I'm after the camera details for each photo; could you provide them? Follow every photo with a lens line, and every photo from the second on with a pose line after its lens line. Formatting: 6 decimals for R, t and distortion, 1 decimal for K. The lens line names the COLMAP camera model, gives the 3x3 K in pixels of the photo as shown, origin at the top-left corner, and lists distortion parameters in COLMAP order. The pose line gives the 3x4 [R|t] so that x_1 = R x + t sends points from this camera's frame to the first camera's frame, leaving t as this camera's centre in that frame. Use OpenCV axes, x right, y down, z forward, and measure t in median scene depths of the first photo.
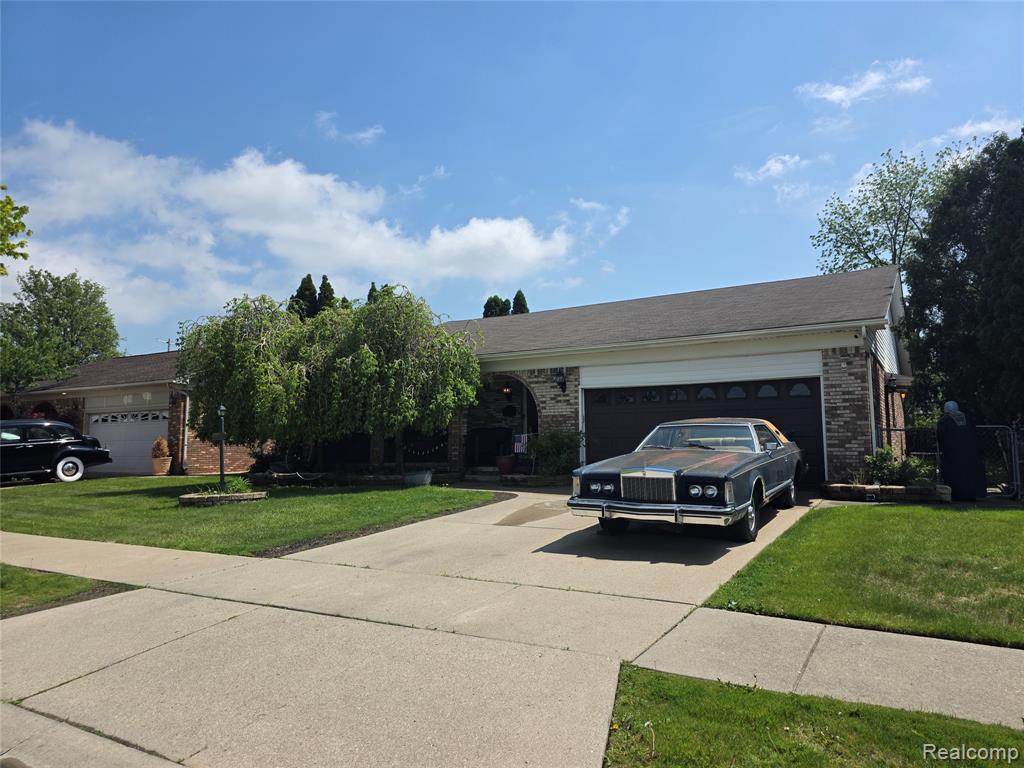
lens RADIAL K [[676.4, 0, 520.7], [0, 676.4, 382.7], [0, 0, 1]] dist [0.034445, -0.006001]
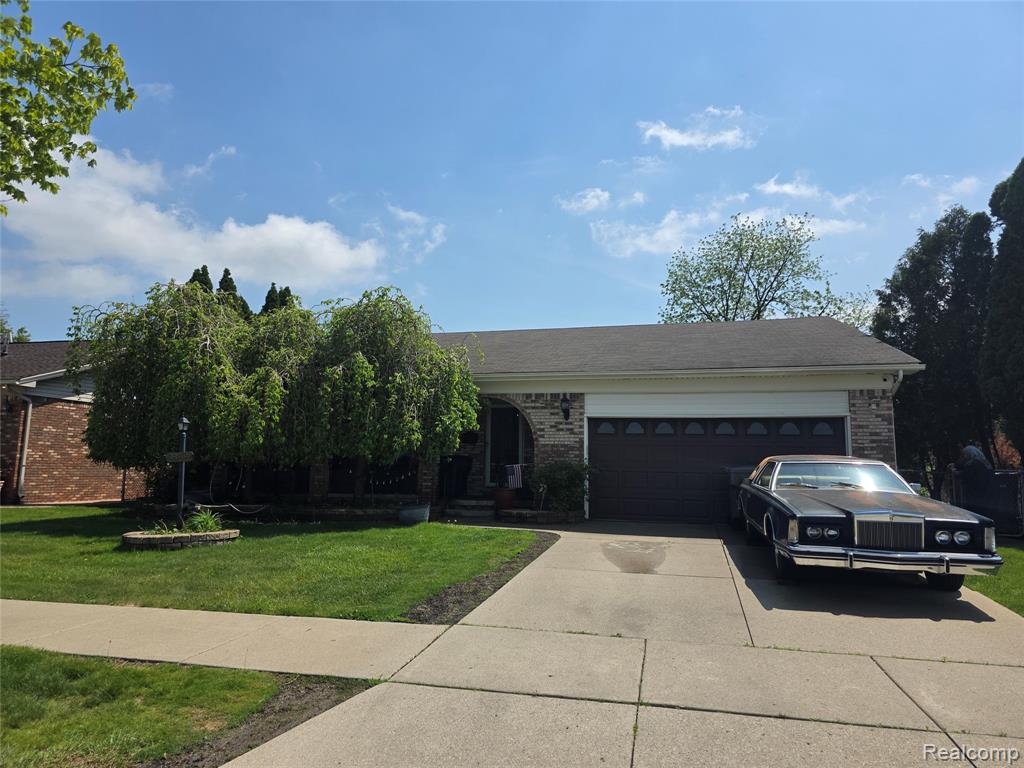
lens RADIAL K [[679.3, 0, 507.5], [0, 679.3, 379.9], [0, 0, 1]] dist [0.053659, -0.053756]
pose [[0.957765, 0.062828, 0.280604, -0.282546], [-0.049567, 0.997304, -0.054116, 0.013953], [-0.283247, 0.037921, 0.958297, 0.134586]]
